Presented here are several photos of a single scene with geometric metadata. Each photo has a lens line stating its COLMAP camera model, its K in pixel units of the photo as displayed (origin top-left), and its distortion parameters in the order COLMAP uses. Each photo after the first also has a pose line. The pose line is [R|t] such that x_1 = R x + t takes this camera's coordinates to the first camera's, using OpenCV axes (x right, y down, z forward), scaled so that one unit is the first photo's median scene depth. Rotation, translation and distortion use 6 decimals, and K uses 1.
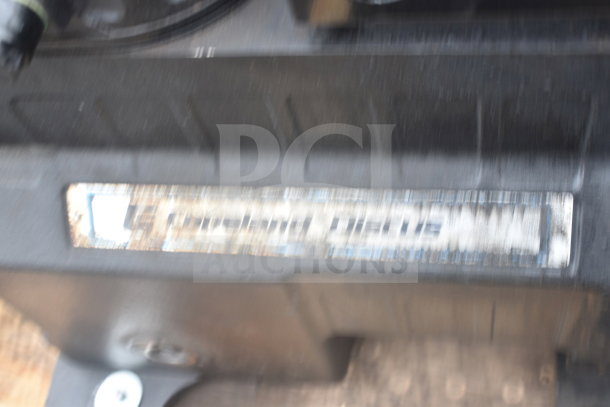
lens RADIAL K [[768.4, 0, 305.0], [0, 768.4, 203.5], [0, 0, 1]] dist [-0.031464, -0.010182]
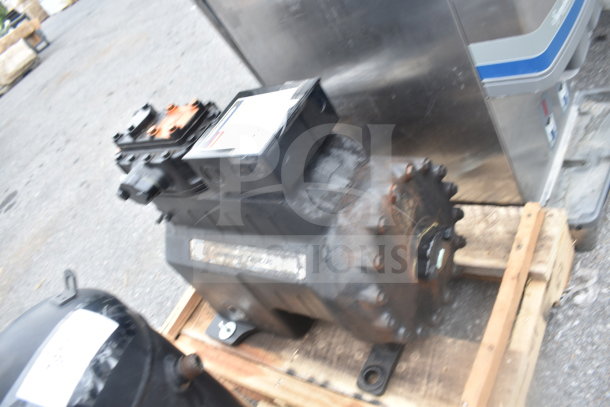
lens RADIAL K [[511.7, 0, 305.0], [0, 511.7, 203.5], [0, 0, 1]] dist [-0.076860, 0.005258]
pose [[0.857770, 0.053375, -0.511256, 1.213586], [-0.155244, 0.975050, -0.158670, 0.098625], [0.490031, 0.215471, 0.844655, -0.608174]]
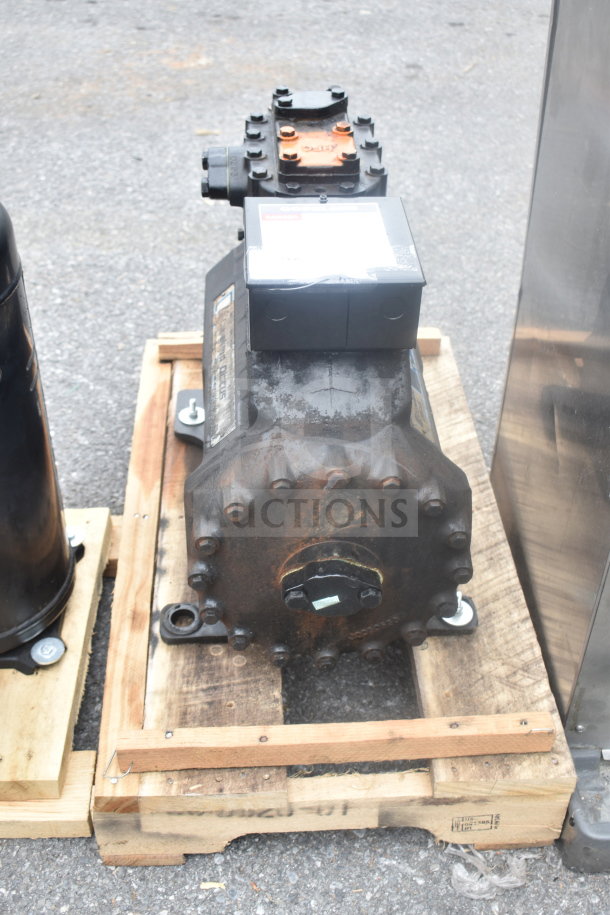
lens RADIAL K [[1079.3, 0, 305.0], [0, 1079.3, 457.5], [0, 0, 1]] dist [-0.006427, -0.018718]
pose [[0.163329, 0.740947, -0.651400, 2.029790], [-0.876528, 0.412017, 0.248880, -0.734187], [0.452794, 0.530321, 0.716755, -0.779974]]
